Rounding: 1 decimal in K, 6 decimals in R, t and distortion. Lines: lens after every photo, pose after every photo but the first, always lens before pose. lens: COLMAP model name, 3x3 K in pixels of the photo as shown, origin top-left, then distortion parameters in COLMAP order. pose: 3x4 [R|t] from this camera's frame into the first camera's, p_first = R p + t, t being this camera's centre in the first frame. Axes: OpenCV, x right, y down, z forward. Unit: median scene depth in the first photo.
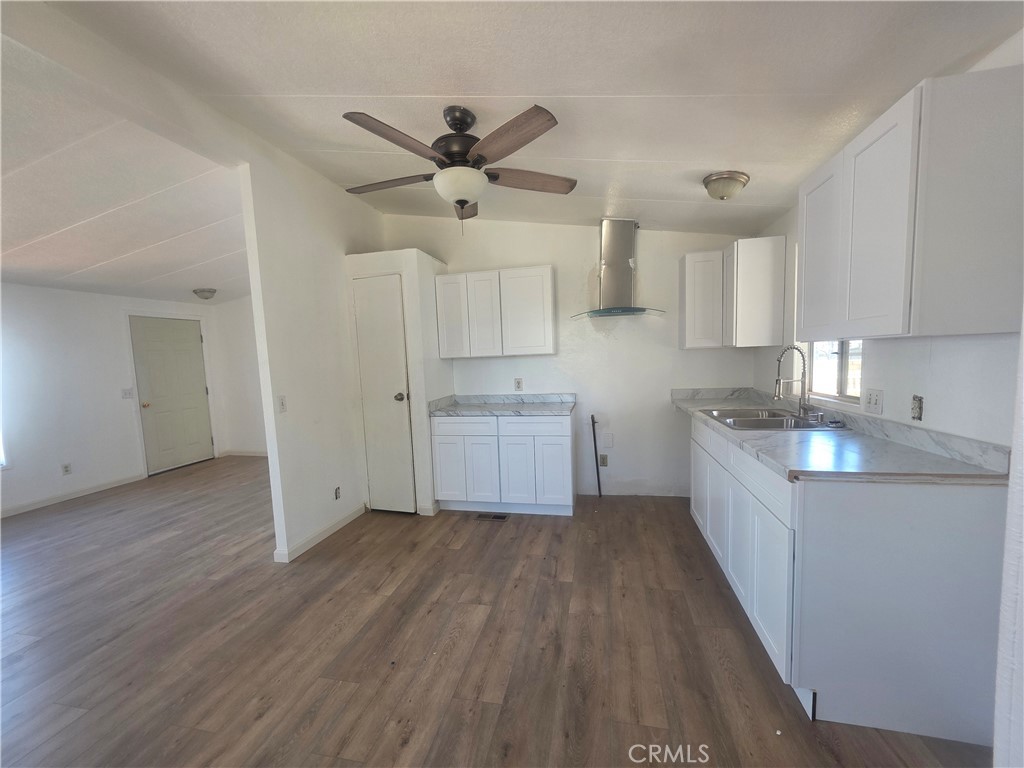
lens RADIAL K [[408.8, 0, 510.5], [0, 408.8, 392.1], [0, 0, 1]] dist [0.000583, -0.000280]
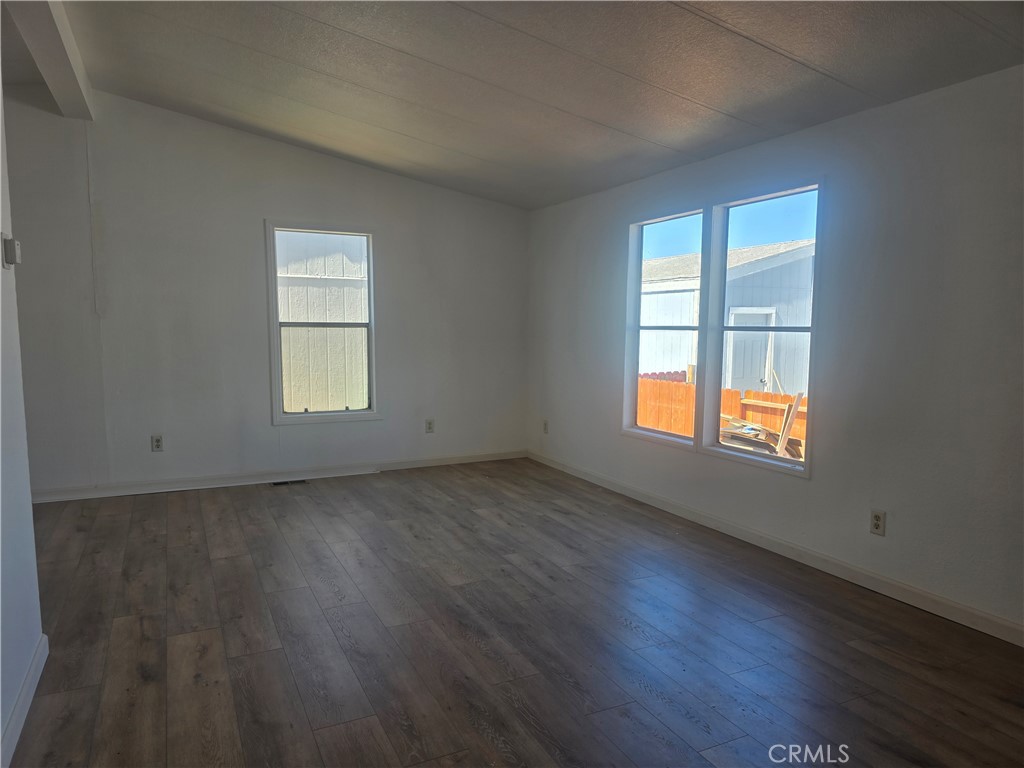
lens RADIAL K [[691.1, 0, 527.4], [0, 691.1, 382.9], [0, 0, 1]] dist [0.034483, -0.034171]
pose [[-0.772257, 0.093332, -0.628417, -0.290065], [-0.030588, 0.982541, 0.183516, -0.079403], [0.634573, 0.160943, -0.755920, 1.161030]]
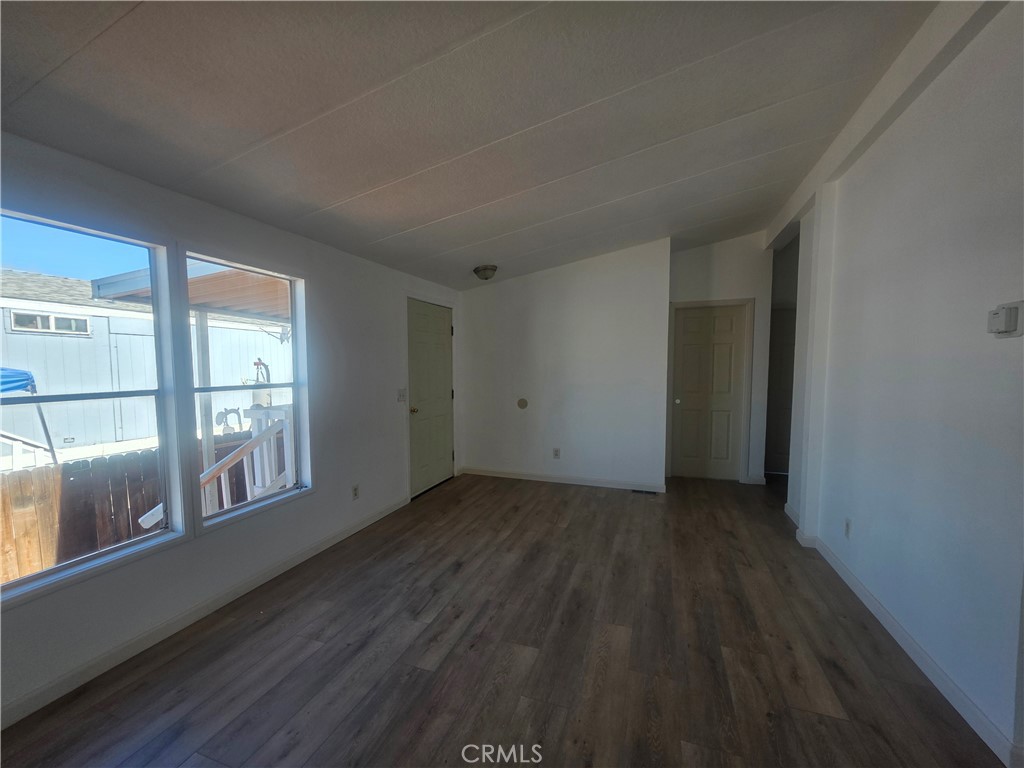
lens RADIAL K [[408.8, 0, 516.6], [0, 408.8, 400.8], [0, 0, 1]] dist [0.000583, -0.000280]
pose [[0.991326, 0.043749, -0.123934, -0.620941], [-0.044061, 0.999029, 0.000223, 0.004037], [0.123823, 0.005239, 0.992290, 0.246460]]
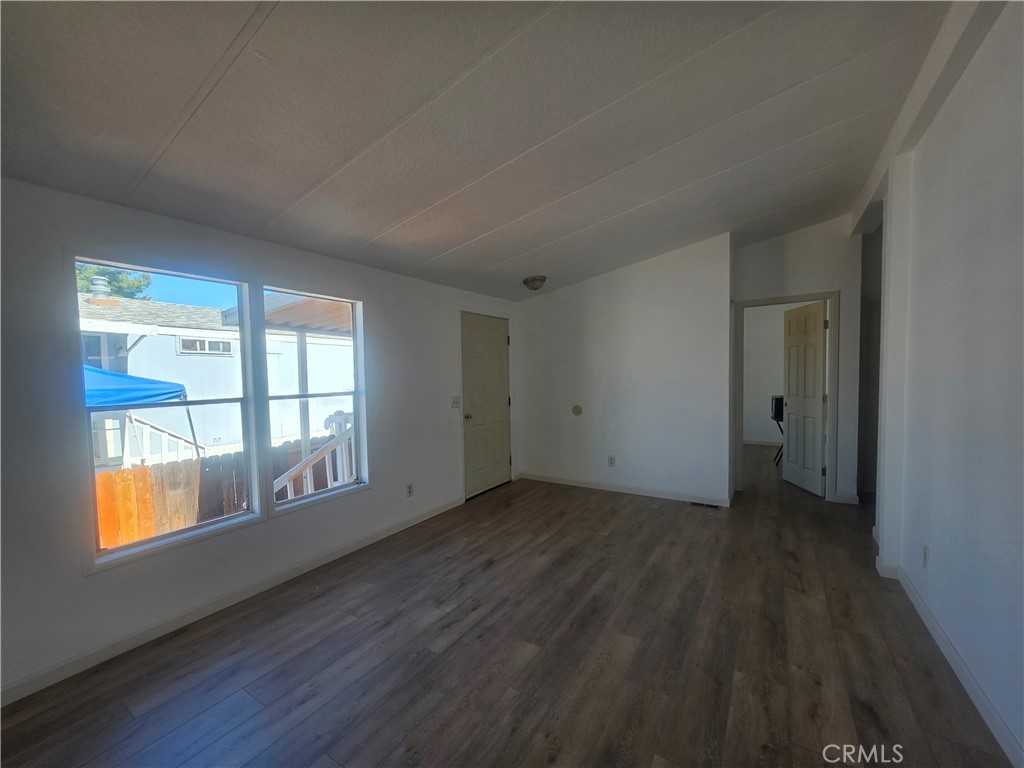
lens RADIAL K [[408.8, 0, 513.3], [0, 408.8, 401.2], [0, 0, 1]] dist [0.000583, -0.000280]
pose [[0.937988, 0.038265, -0.344550, -0.533738], [-0.043585, 0.999020, -0.007705, 0.002376], [0.343918, 0.022244, 0.938736, 0.245769]]
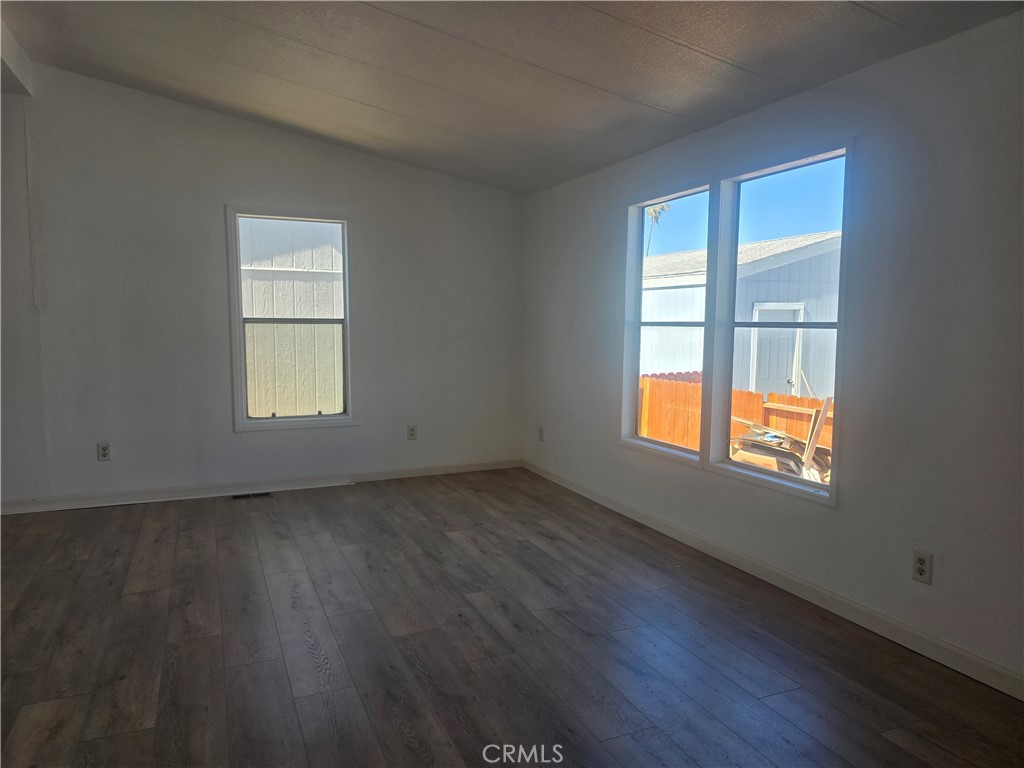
lens RADIAL K [[691.1, 0, 525.4], [0, 691.1, 372.0], [0, 0, 1]] dist [0.034483, -0.034171]
pose [[-0.798940, 0.083669, -0.595563, -0.409862], [-0.025884, 0.984574, 0.173044, -0.066993], [0.600854, 0.153667, -0.784449, 1.103524]]
